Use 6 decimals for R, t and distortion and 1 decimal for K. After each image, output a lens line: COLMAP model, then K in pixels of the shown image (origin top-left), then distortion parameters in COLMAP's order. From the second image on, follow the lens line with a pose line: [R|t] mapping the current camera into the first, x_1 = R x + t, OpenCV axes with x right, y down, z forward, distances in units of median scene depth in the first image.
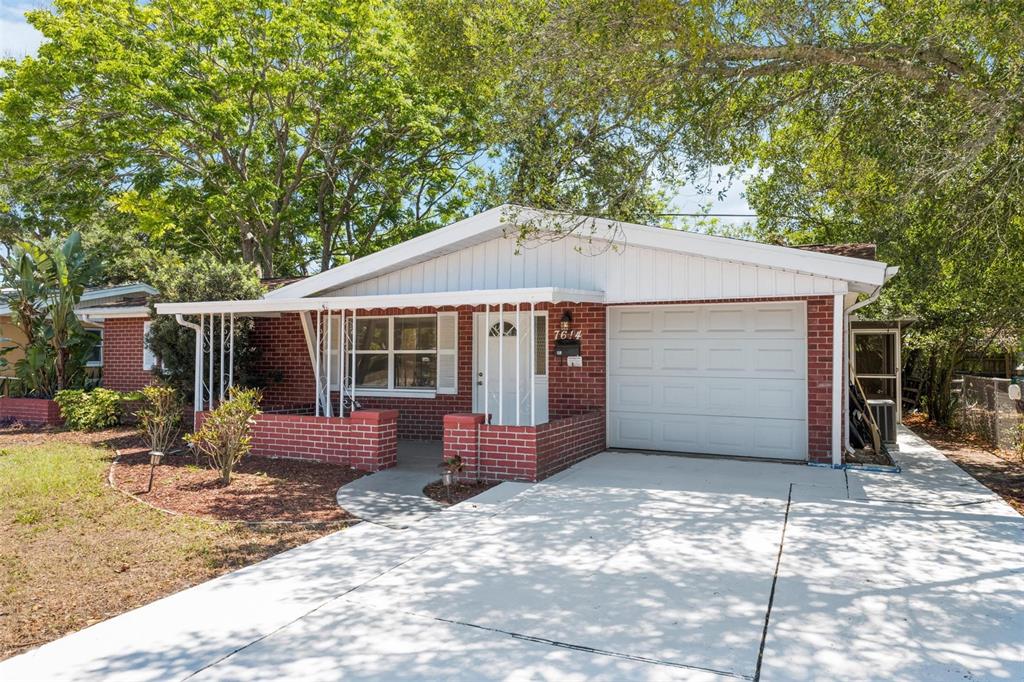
lens RADIAL K [[687.1, 0, 512.2], [0, 687.1, 341.5], [0, 0, 1]] dist [0.002531, 0.006683]
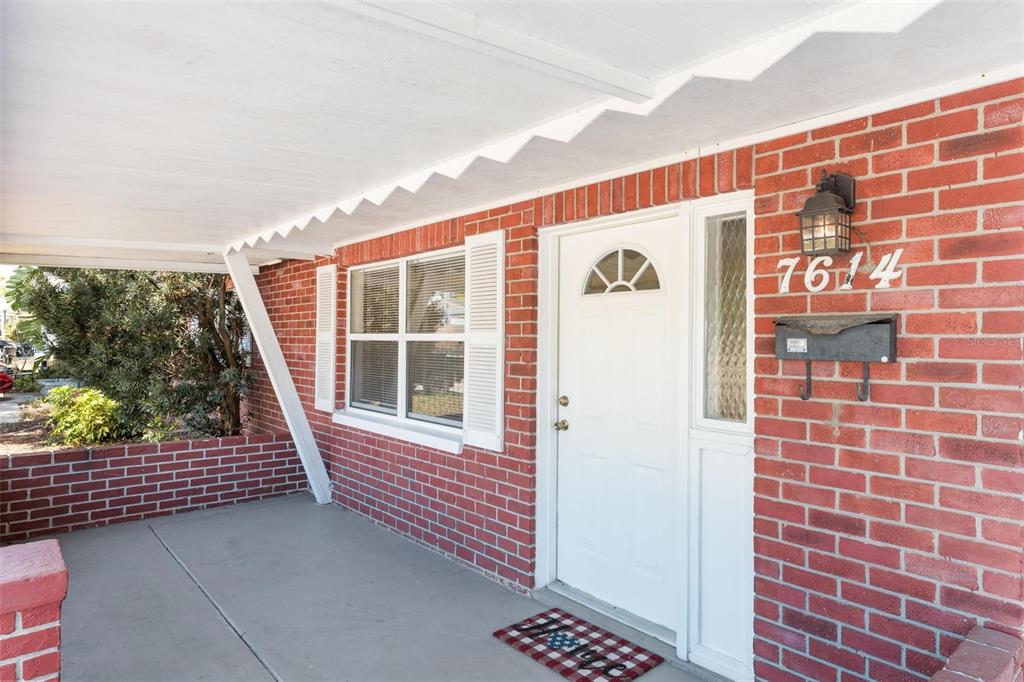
lens RADIAL K [[592.2, 0, 513.4], [0, 592.2, 331.5], [0, 0, 1]] dist [-0.002328, -0.000055]
pose [[0.910482, -0.000989, -0.413548, 0.062677], [0.006548, 0.999906, 0.012027, 0.007975], [0.413497, -0.013658, 0.910403, 0.750280]]
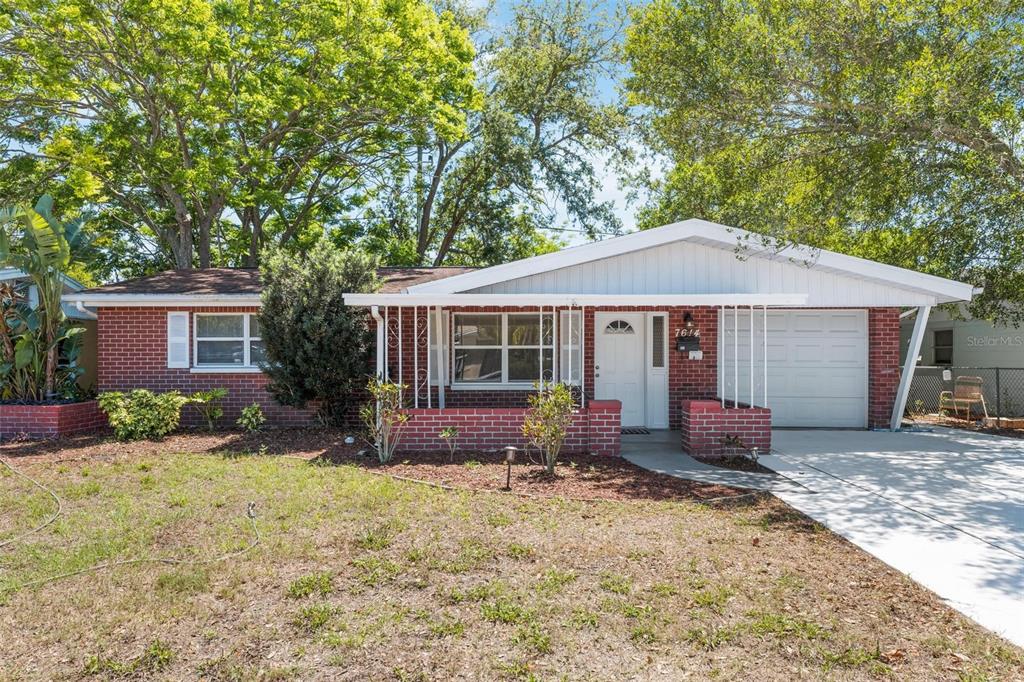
lens RADIAL K [[662.2, 0, 513.1], [0, 662.2, 346.1], [0, 0, 1]] dist [0.005703, -0.003425]
pose [[0.911806, 0.002856, 0.410612, -0.648741], [-0.007346, 0.999929, 0.009357, 0.004613], [-0.410556, -0.011548, 0.911762, 0.086428]]
